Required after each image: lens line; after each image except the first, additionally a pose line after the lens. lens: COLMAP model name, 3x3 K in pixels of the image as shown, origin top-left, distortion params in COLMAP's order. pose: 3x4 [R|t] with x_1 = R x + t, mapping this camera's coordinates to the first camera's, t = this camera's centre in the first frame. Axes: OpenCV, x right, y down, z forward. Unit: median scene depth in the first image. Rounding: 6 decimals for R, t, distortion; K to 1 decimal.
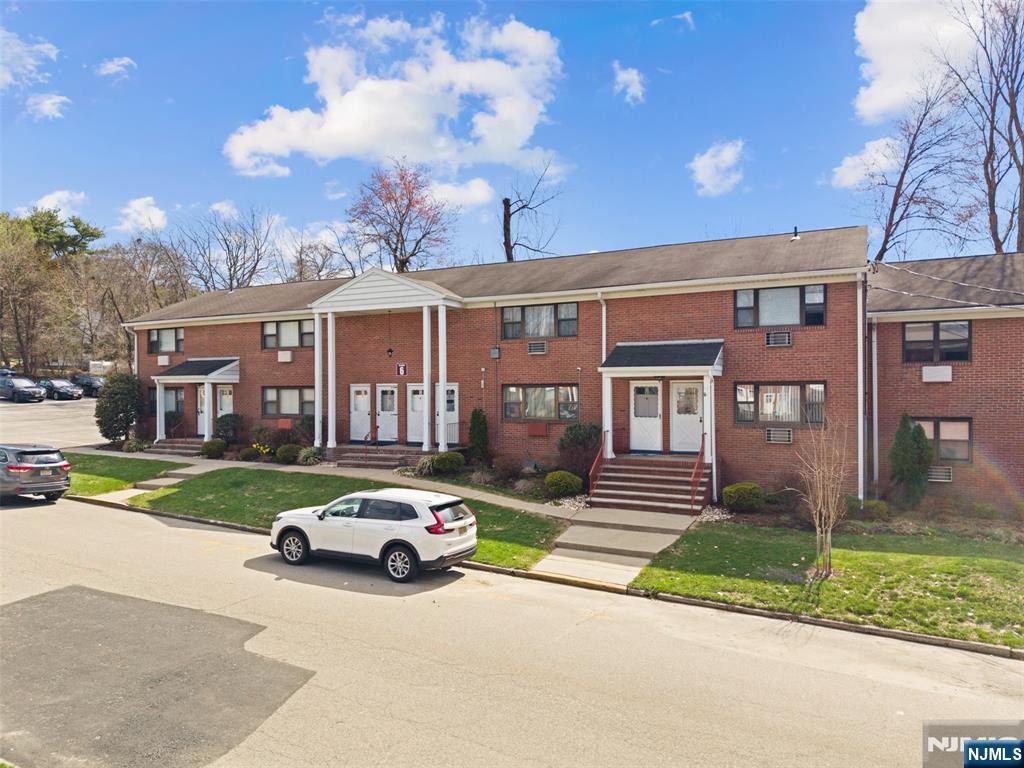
lens RADIAL K [[684.4, 0, 514.1], [0, 684.4, 394.3], [0, 0, 1]] dist [0.035355, -0.045106]
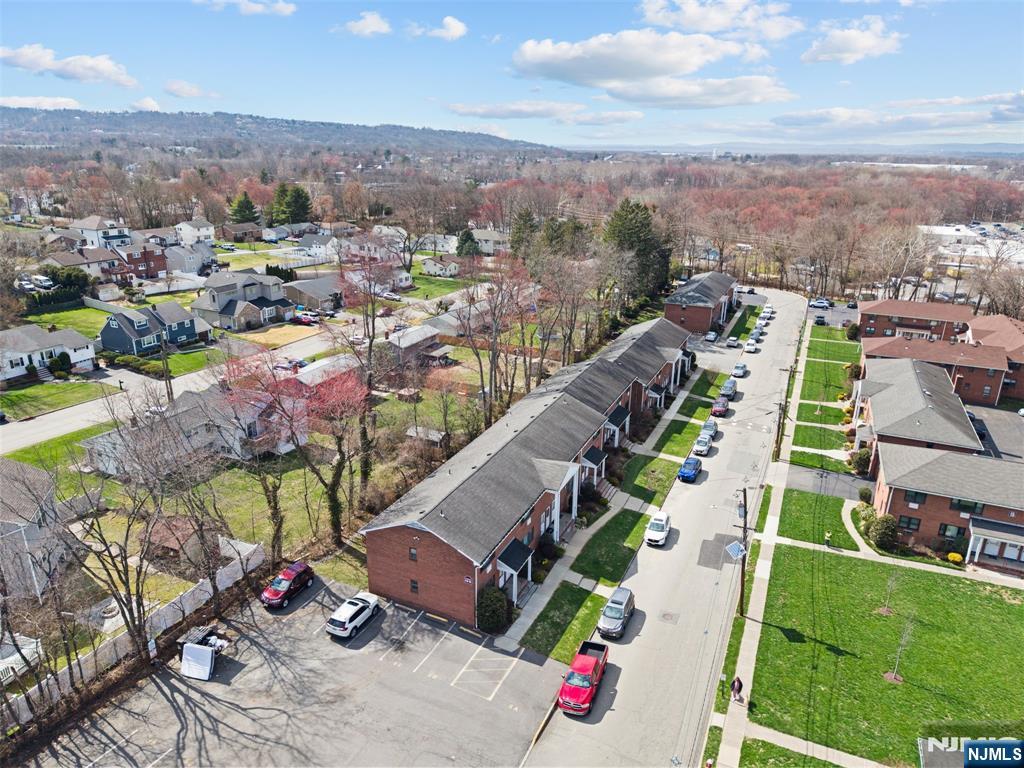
lens RADIAL K [[684.4, 0, 518.4], [0, 684.4, 380.0], [0, 0, 1]] dist [0.035355, -0.045106]
pose [[-0.052909, -0.317283, 0.946854, -2.854261], [-0.011839, 0.948315, 0.317111, -1.477919], [-0.998529, 0.005568, -0.053930, 1.523444]]
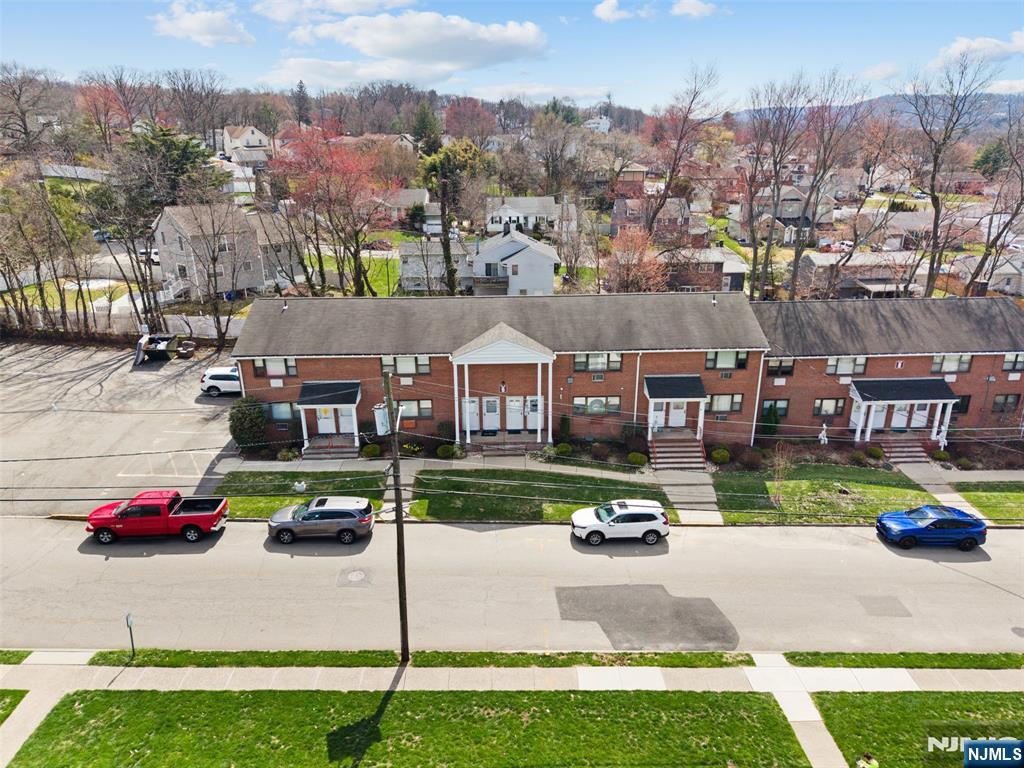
lens RADIAL K [[684.4, 0, 513.7], [0, 684.4, 382.2], [0, 0, 1]] dist [0.035355, -0.045106]
pose [[0.879052, -0.164887, 0.447303, -1.038631], [0.008334, 0.943453, 0.331401, -0.703719], [-0.476653, -0.287591, 0.830719, -0.401794]]
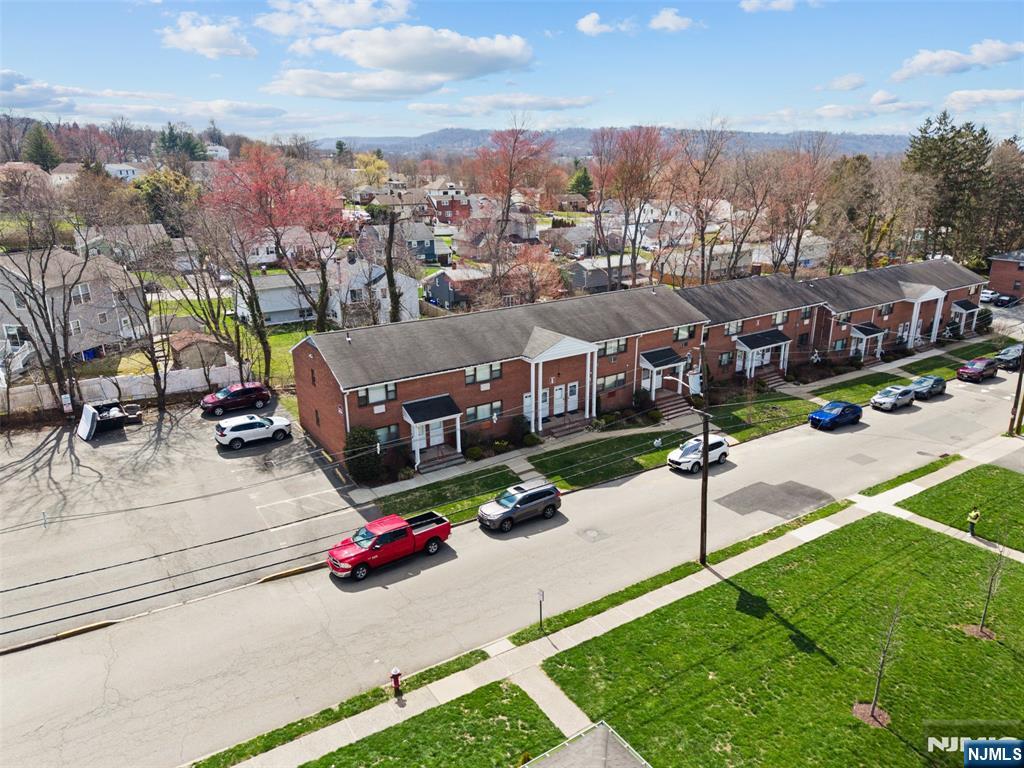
lens RADIAL K [[684.4, 0, 515.6], [0, 684.4, 381.7], [0, 0, 1]] dist [0.035355, -0.045106]
pose [[0.485210, -0.268549, 0.832138, -2.190949], [0.009593, 0.953247, 0.302040, -0.740293], [-0.874345, -0.138570, 0.465101, 0.250406]]
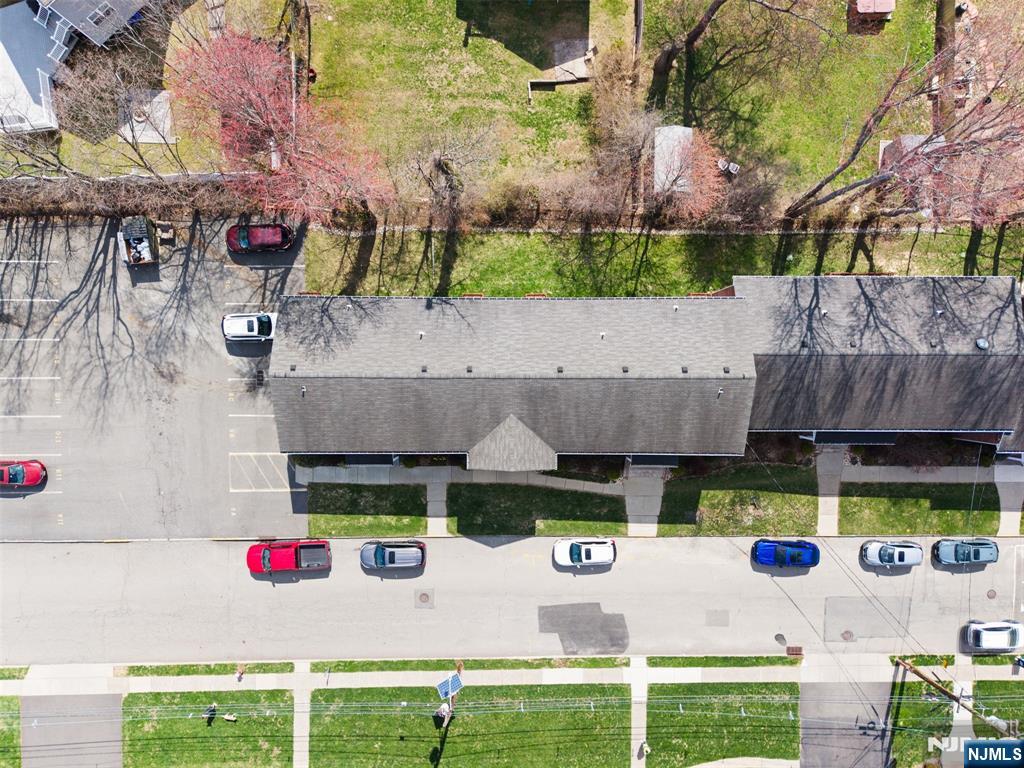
lens RADIAL K [[684.4, 0, 508.7], [0, 684.4, 380.7], [0, 0, 1]] dist [0.035355, -0.045106]
pose [[0.893033, -0.449954, -0.005834, -0.104985], [-0.001383, -0.015711, 0.999876, -2.334145], [-0.449989, -0.892914, -0.014652, 1.442500]]
